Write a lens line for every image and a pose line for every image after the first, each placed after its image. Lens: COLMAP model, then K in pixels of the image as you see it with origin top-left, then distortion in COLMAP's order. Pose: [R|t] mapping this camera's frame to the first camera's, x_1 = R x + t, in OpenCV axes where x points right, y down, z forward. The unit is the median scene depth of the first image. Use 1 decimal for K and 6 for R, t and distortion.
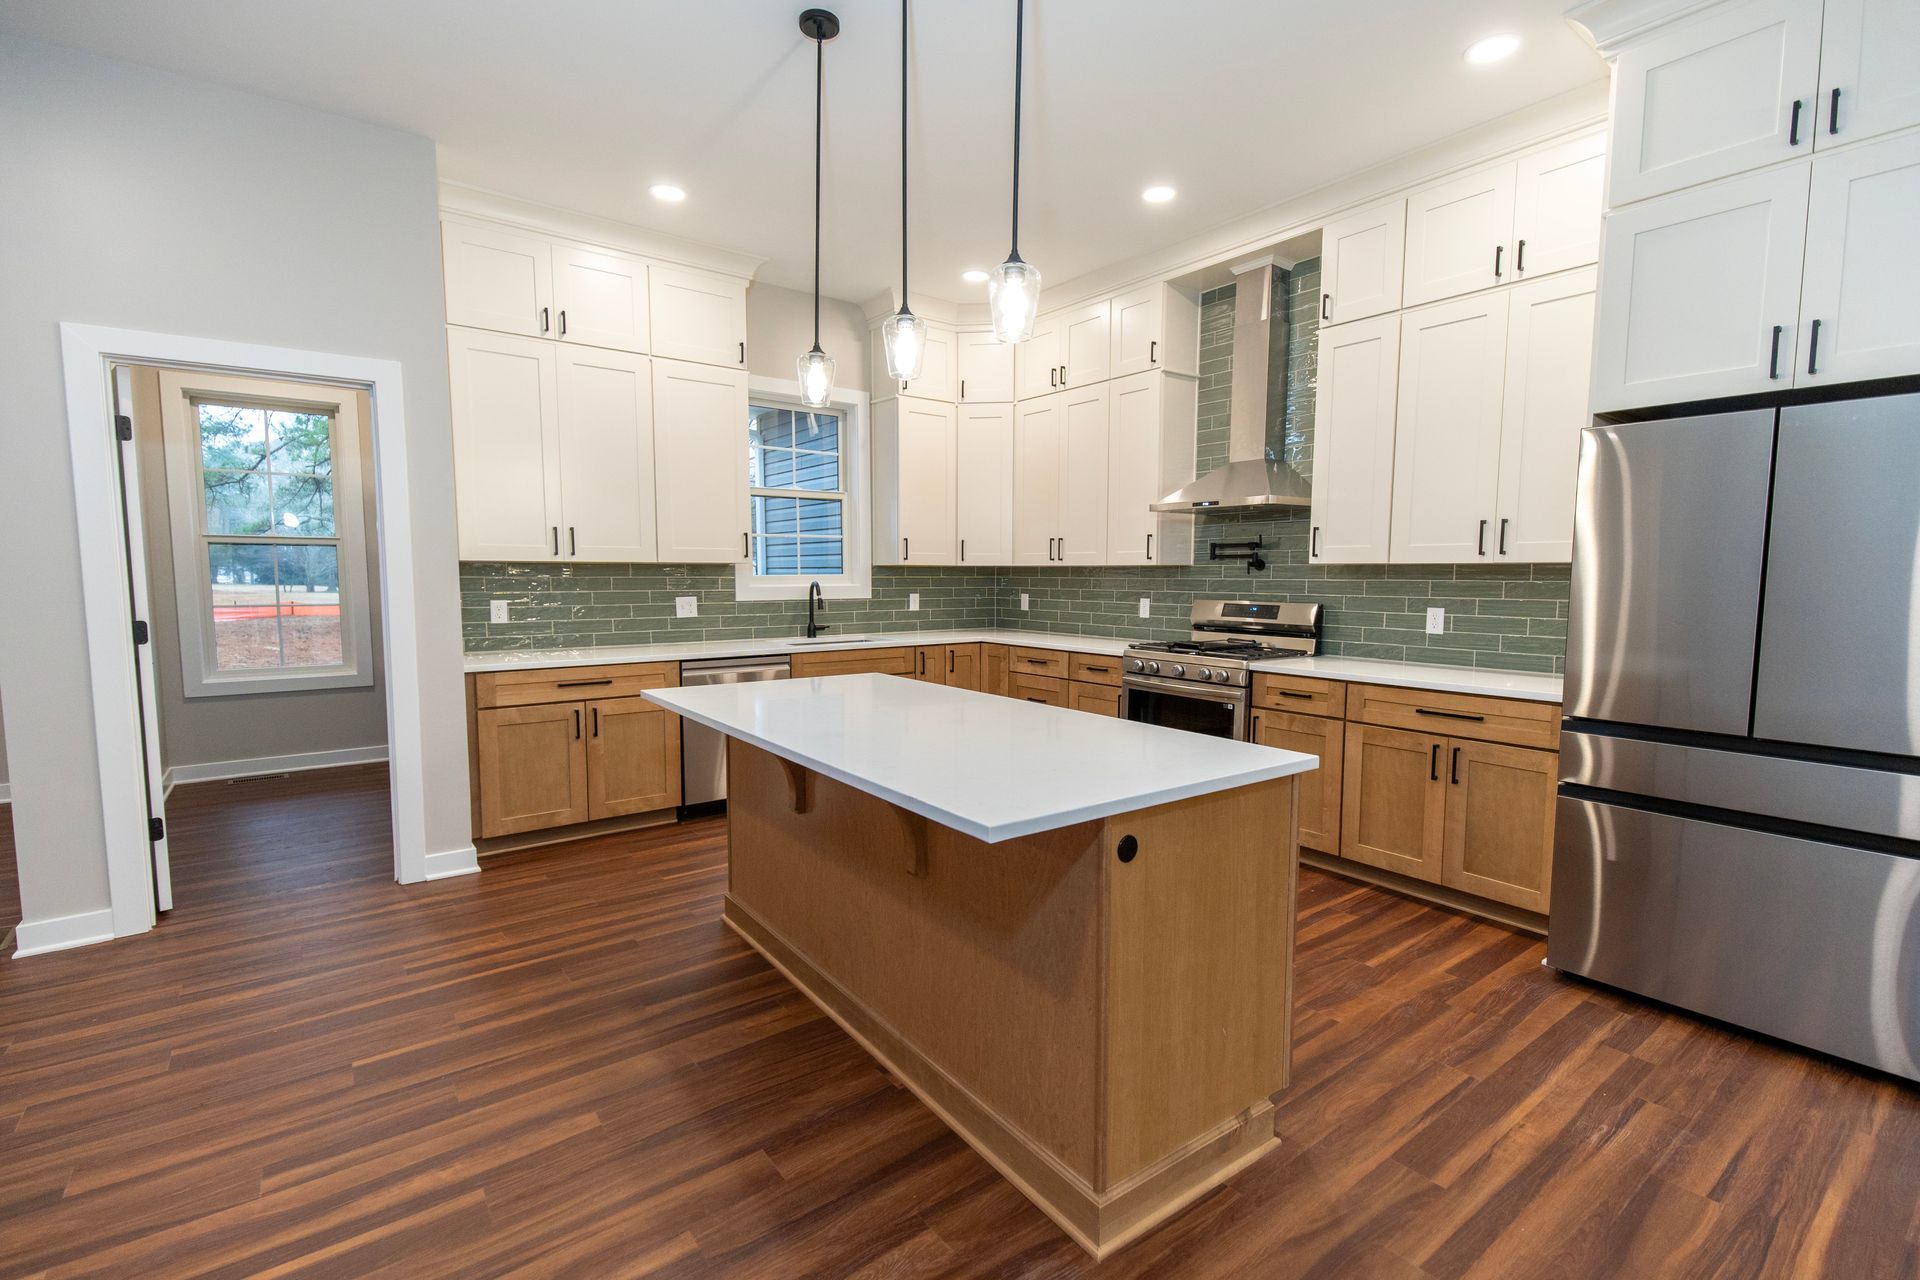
lens RADIAL K [[863.0, 0, 966.6], [0, 863.0, 639.8], [0, 0, 1]] dist [0.028662, -0.013062]
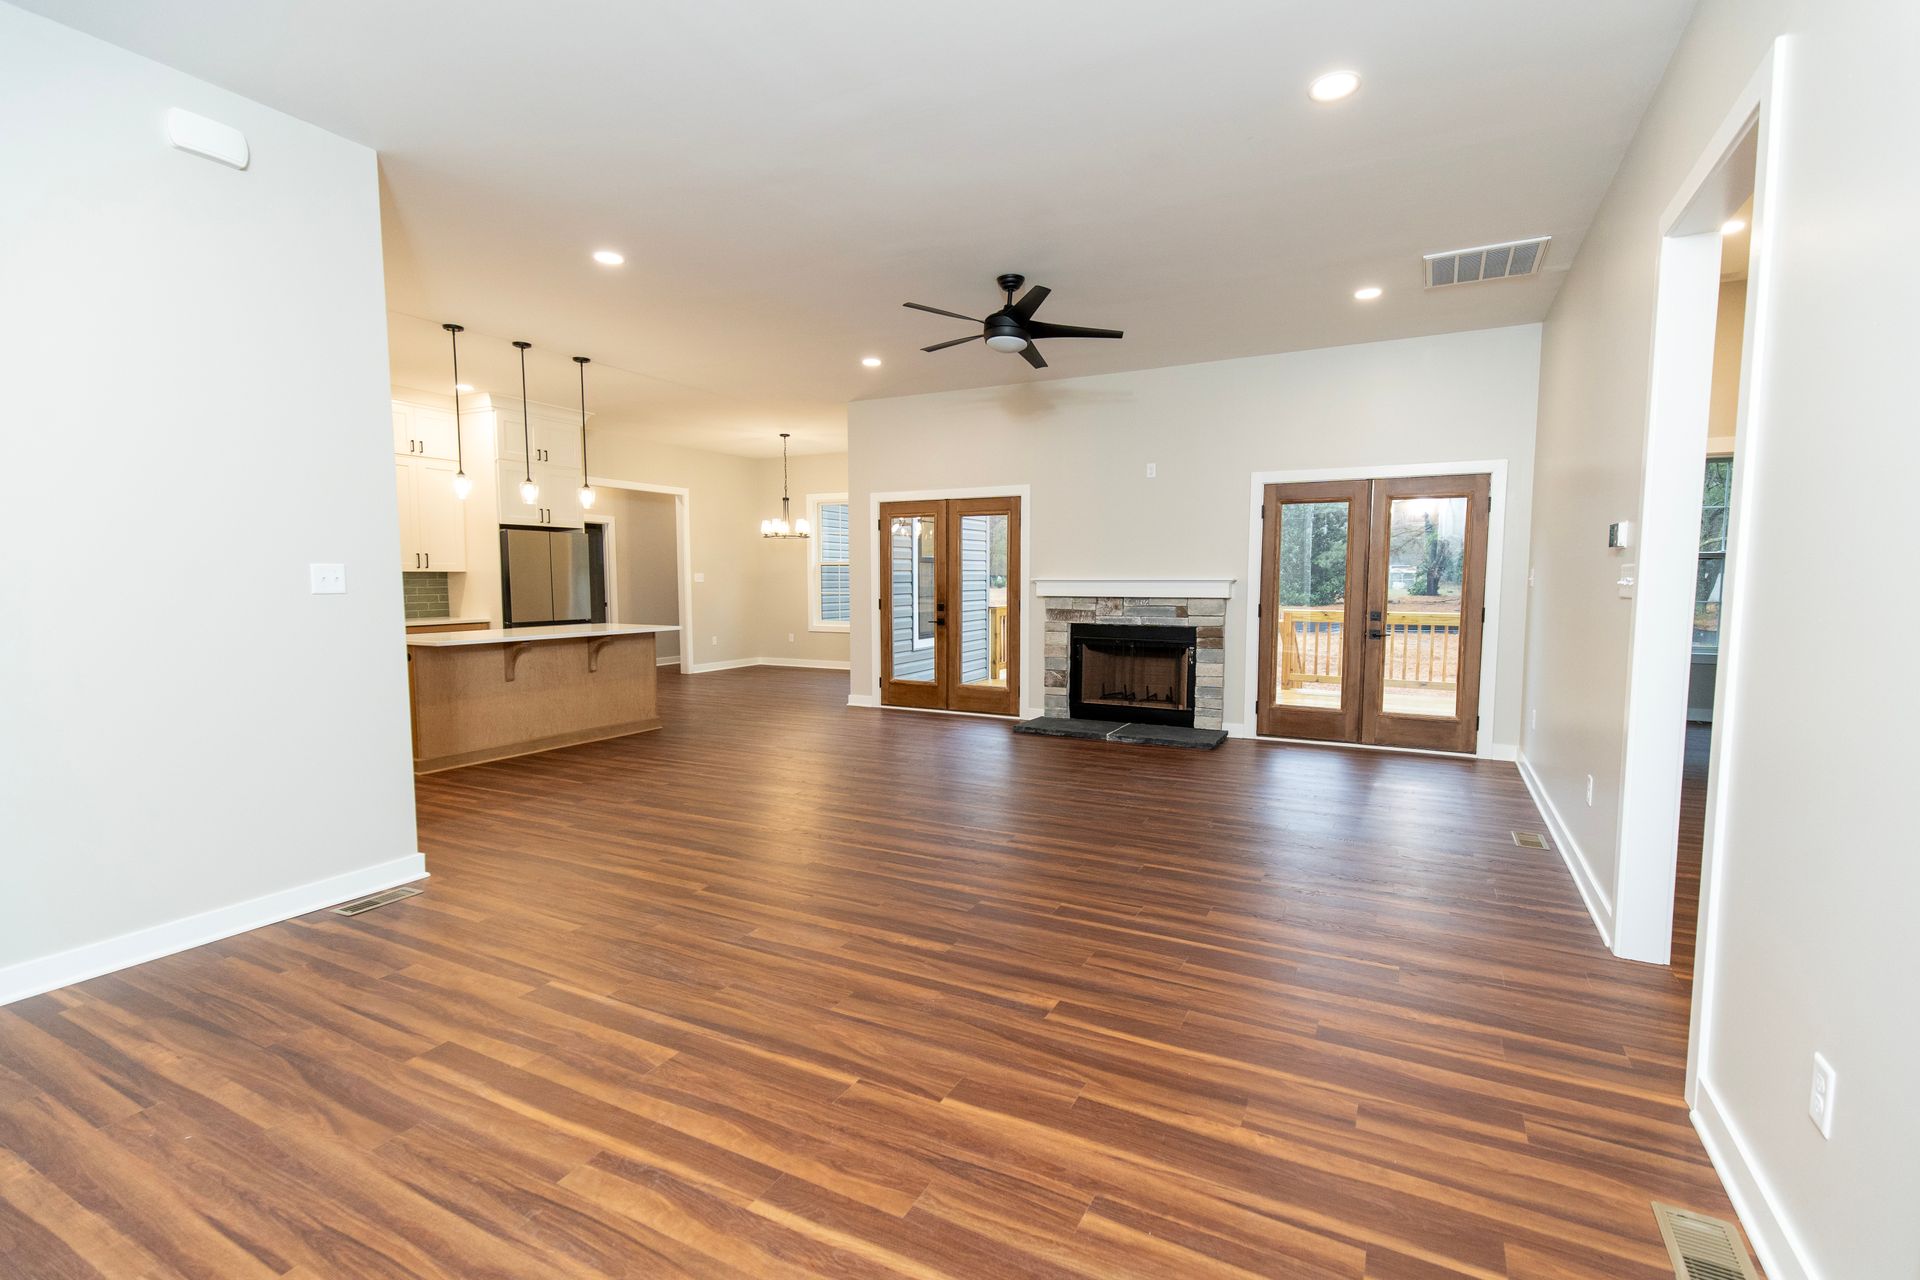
lens RADIAL K [[863.0, 0, 974.0], [0, 863.0, 648.6], [0, 0, 1]] dist [0.028662, -0.013062]
pose [[-0.429161, -0.078347, 0.899824, -1.579518], [0.069368, 0.990429, 0.119321, -0.042947], [-0.900560, 0.113627, -0.419619, 0.479097]]
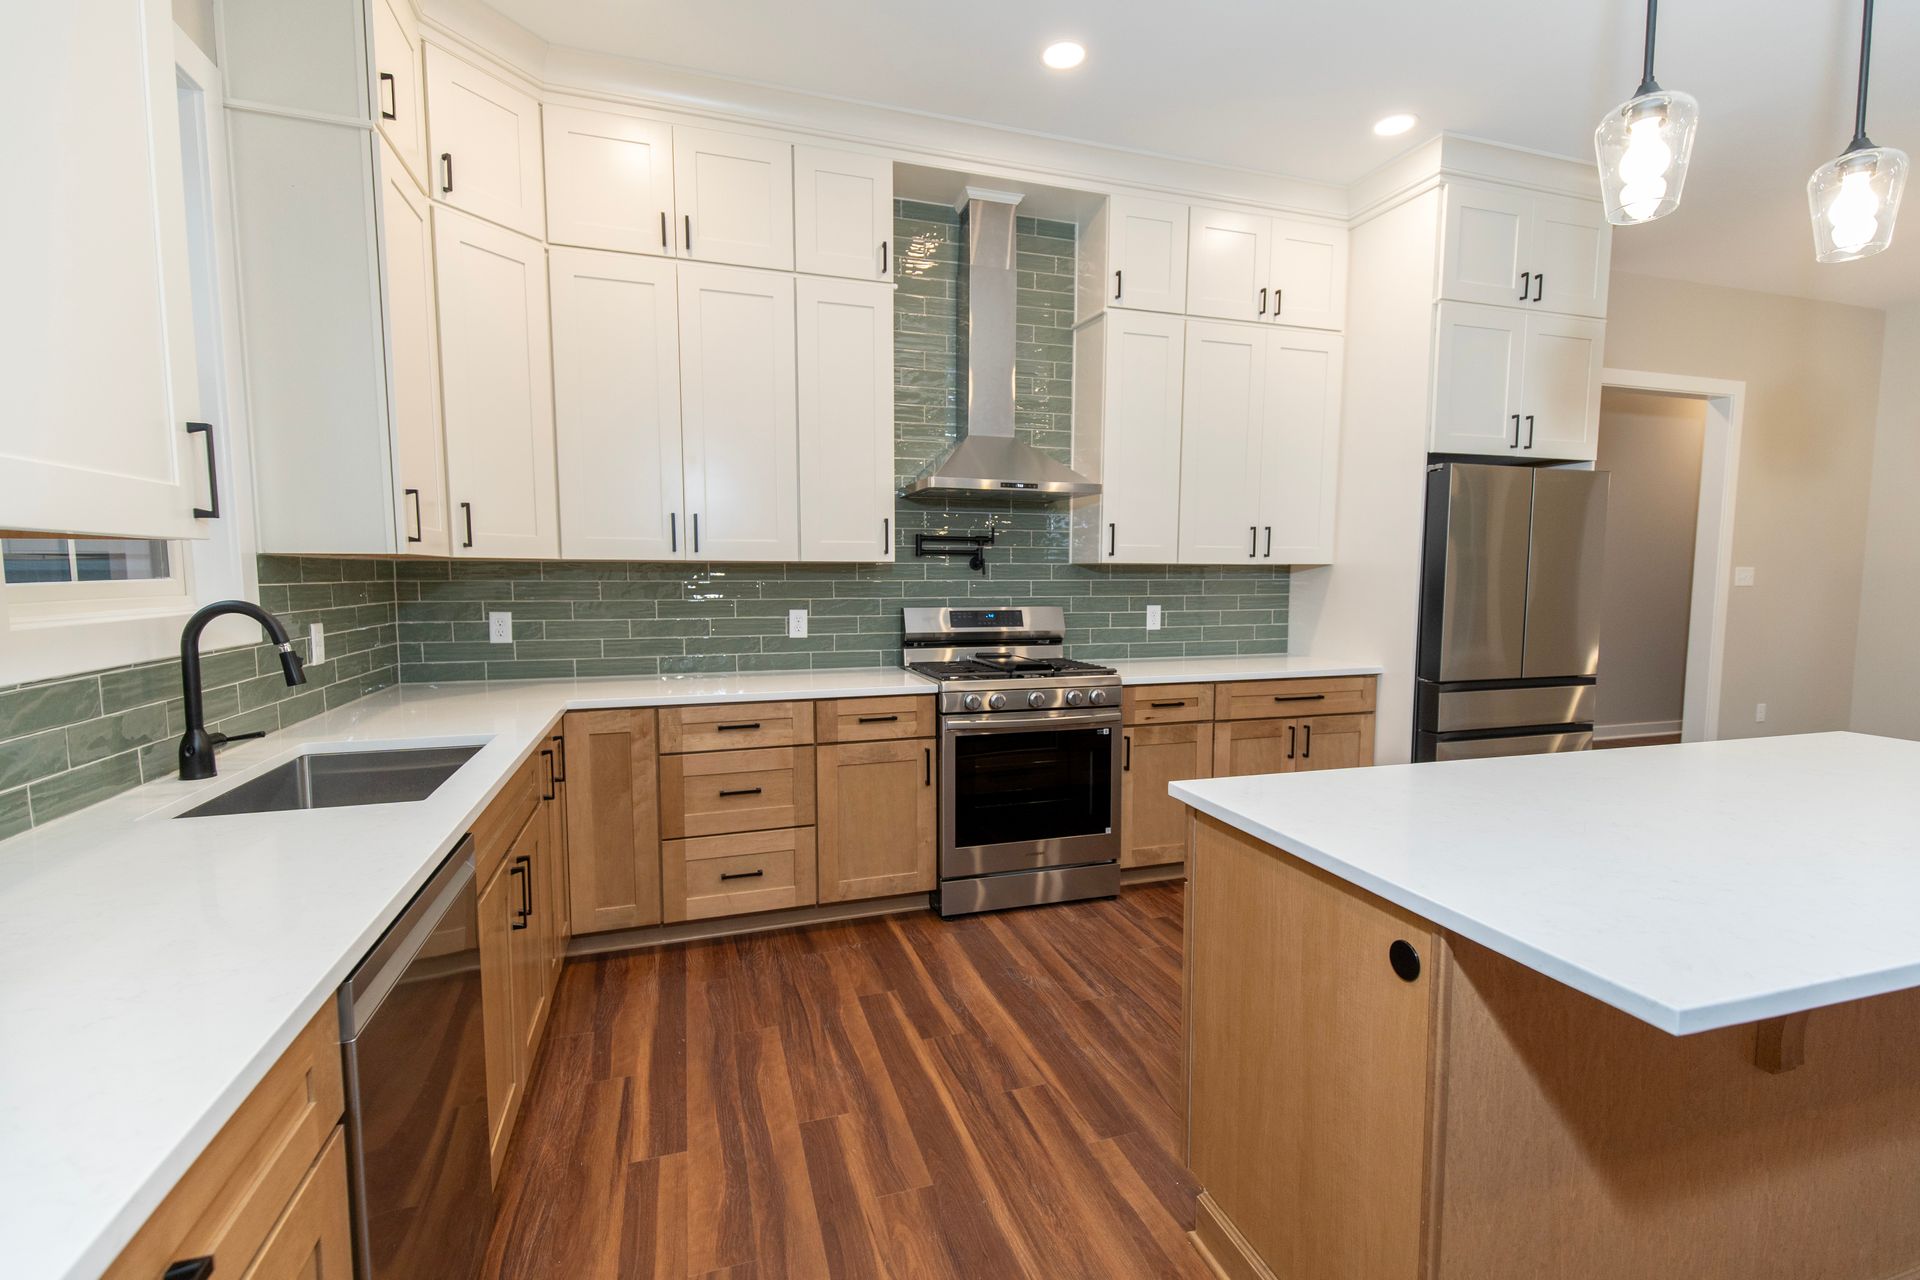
lens RADIAL K [[863.0, 0, 970.0], [0, 863.0, 647.9], [0, 0, 1]] dist [0.028662, -0.013062]
pose [[0.326117, -0.084555, 0.941540, -0.442830], [0.073291, 0.995255, 0.063994, -0.057062], [-0.942484, 0.048137, 0.330767, 0.708799]]
